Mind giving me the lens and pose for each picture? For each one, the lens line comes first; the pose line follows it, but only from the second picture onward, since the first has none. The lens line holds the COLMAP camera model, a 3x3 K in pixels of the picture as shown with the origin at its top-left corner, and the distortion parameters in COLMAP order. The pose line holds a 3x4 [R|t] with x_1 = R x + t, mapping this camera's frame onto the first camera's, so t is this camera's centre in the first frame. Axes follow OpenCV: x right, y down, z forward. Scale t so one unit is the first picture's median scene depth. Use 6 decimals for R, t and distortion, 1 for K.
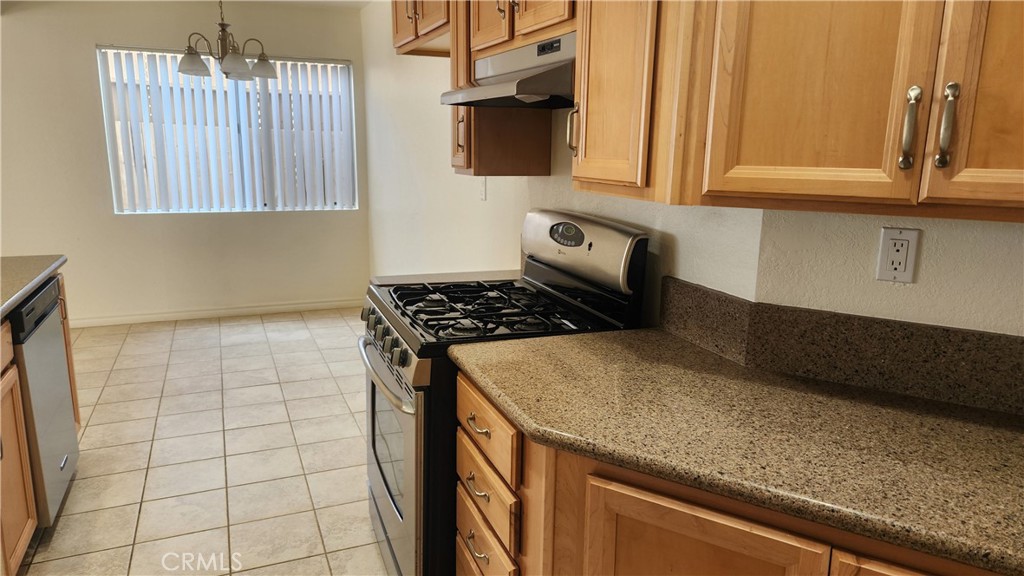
lens RADIAL K [[685.7, 0, 512.0], [0, 685.7, 288.0], [0, 0, 1]] dist [0.001027, -0.047800]
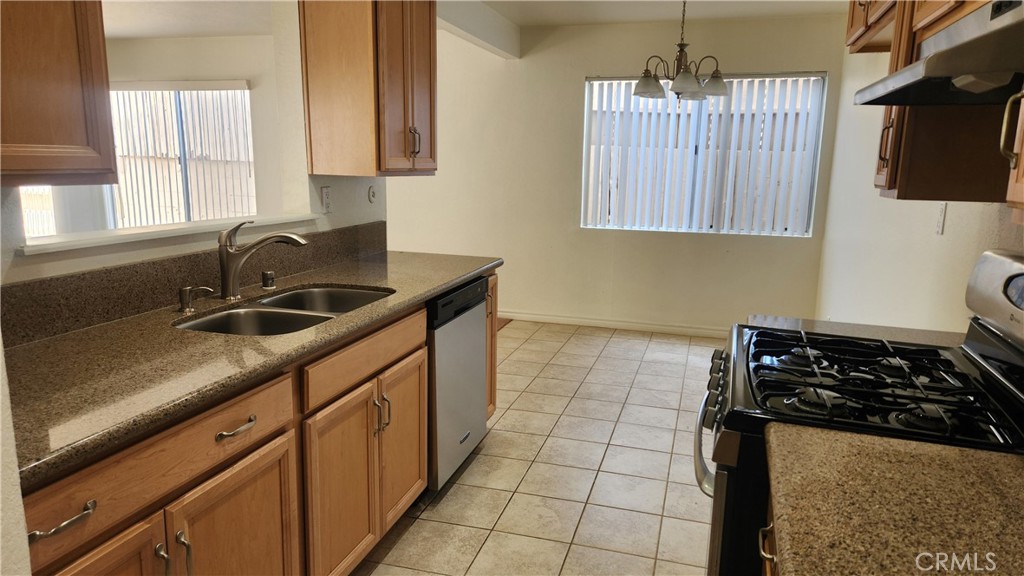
lens RADIAL K [[667.2, 0, 512.0], [0, 667.2, 288.0], [0, 0, 1]] dist [0.074072, -0.077472]
pose [[0.762582, 0.113669, -0.636827, 0.059497], [-0.134447, 0.990794, 0.015853, -0.013660], [0.632766, 0.073531, 0.770844, 0.100762]]
